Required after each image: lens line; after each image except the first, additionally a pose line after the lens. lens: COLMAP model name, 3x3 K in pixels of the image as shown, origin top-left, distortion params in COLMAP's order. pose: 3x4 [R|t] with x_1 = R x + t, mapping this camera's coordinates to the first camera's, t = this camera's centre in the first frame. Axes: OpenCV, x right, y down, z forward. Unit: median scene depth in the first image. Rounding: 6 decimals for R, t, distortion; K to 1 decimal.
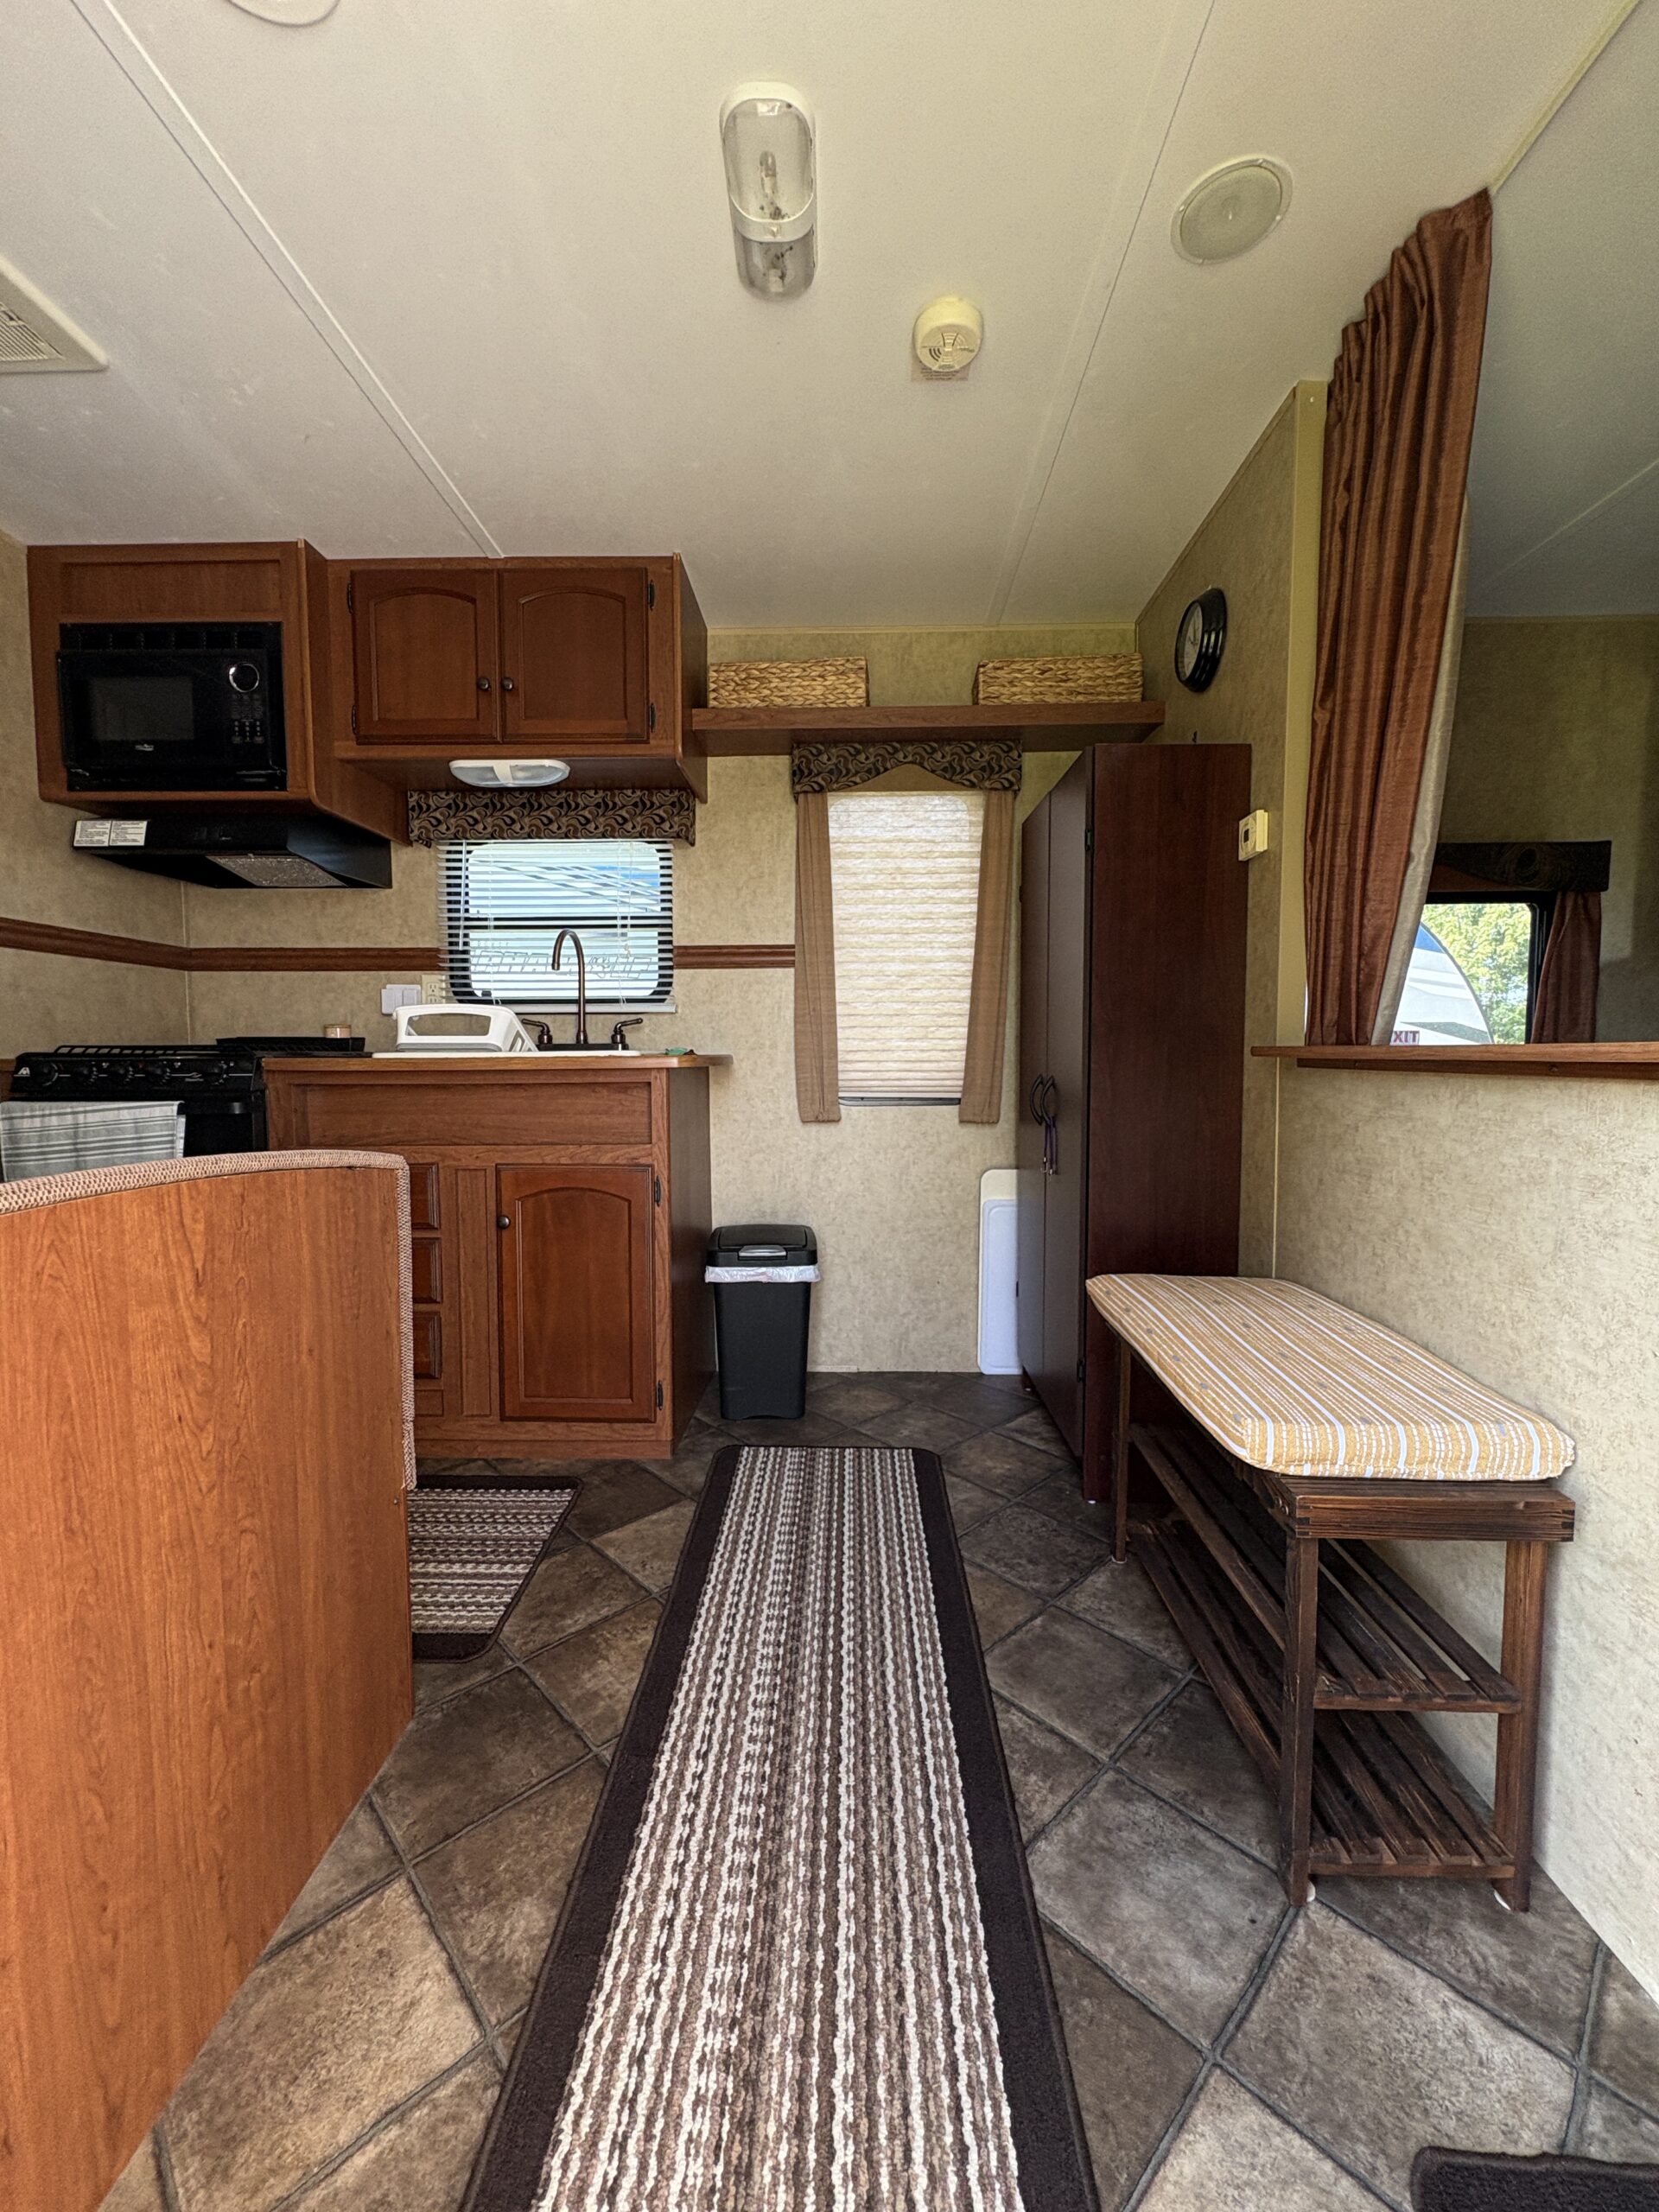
lens RADIAL K [[877.2, 0, 829.3], [0, 877.2, 1102.2], [0, 0, 1]] dist [-0.000709, 0.000627]
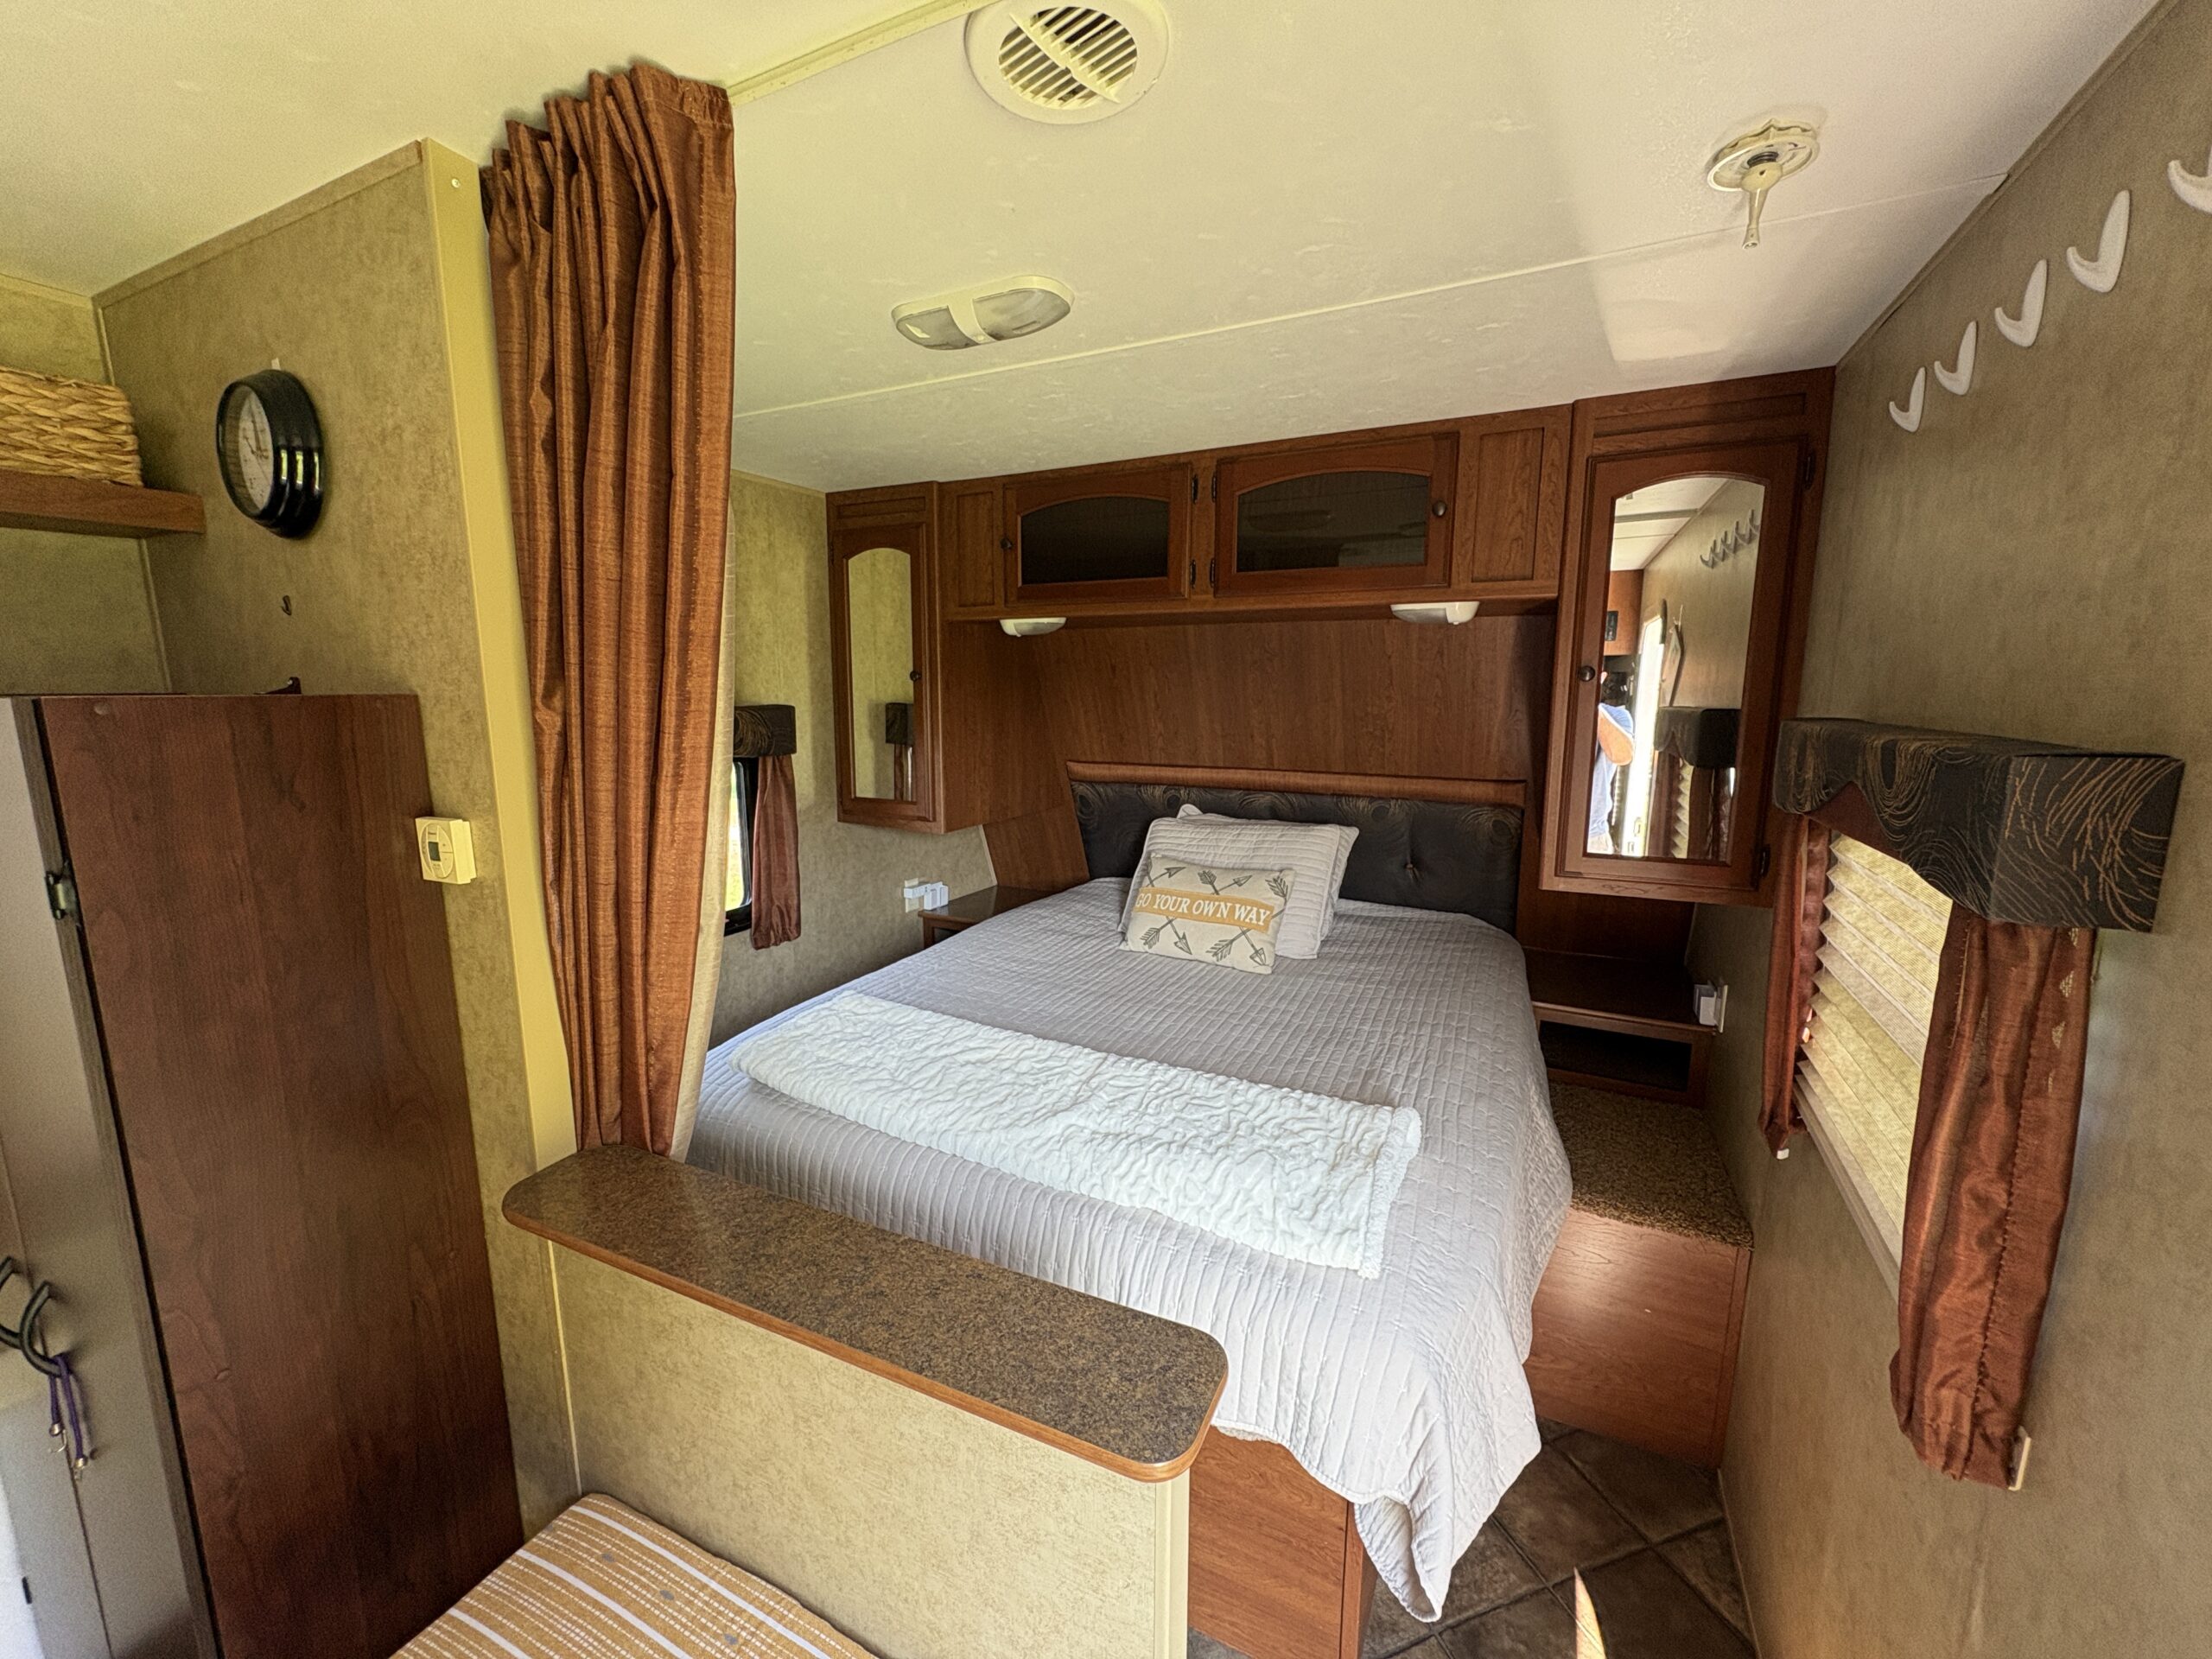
lens RADIAL K [[877.2, 0, 1102.7], [0, 877.2, 826.6], [0, 0, 1]] dist [-0.000709, 0.000627]
pose [[0.421492, -0.142970, 0.895491, 0.115230], [0.055548, 0.989710, 0.131867, -0.369077], [-0.905129, -0.005838, 0.425096, 0.294589]]
